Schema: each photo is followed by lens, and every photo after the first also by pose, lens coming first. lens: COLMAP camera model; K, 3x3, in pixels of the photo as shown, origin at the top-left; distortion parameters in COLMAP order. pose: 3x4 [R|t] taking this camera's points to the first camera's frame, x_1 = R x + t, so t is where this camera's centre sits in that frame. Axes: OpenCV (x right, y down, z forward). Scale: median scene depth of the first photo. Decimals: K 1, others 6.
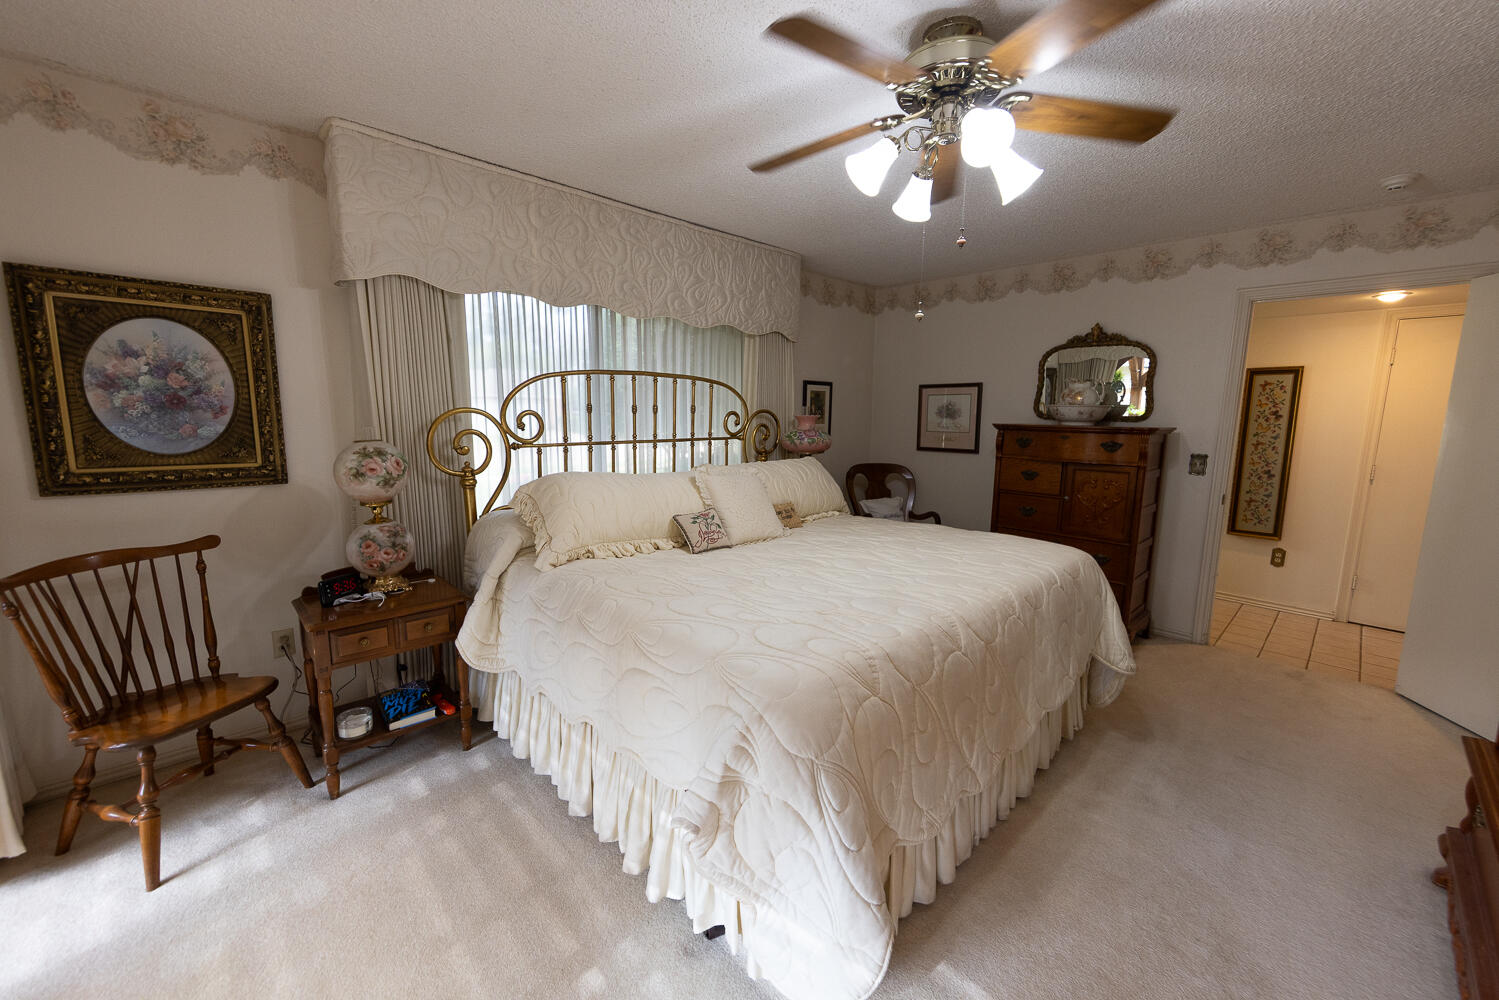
lens RADIAL K [[576.7, 0, 755.9], [0, 576.7, 491.5], [0, 0, 1]] dist [0.000116, 0.000035]
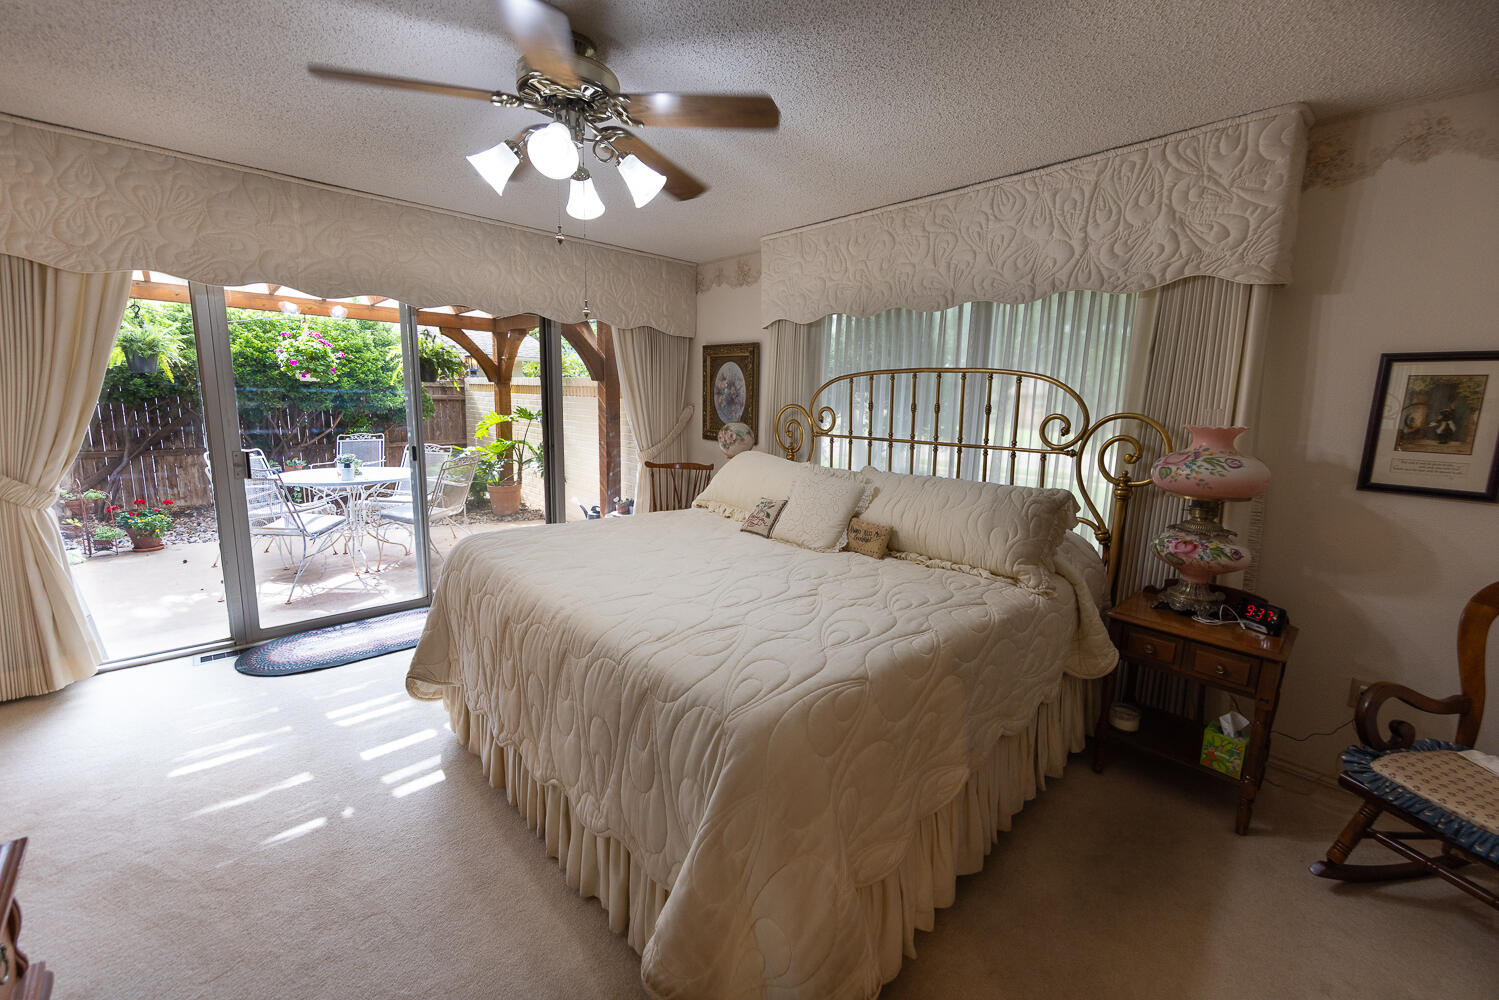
lens RADIAL K [[576.7, 0, 755.9], [0, 576.7, 491.5], [0, 0, 1]] dist [0.000116, 0.000035]
pose [[0.009826, 0.145983, -0.989238, 0.741550], [-0.166313, 0.975745, 0.142340, -0.096750], [0.986024, 0.163125, 0.033867, 0.709290]]
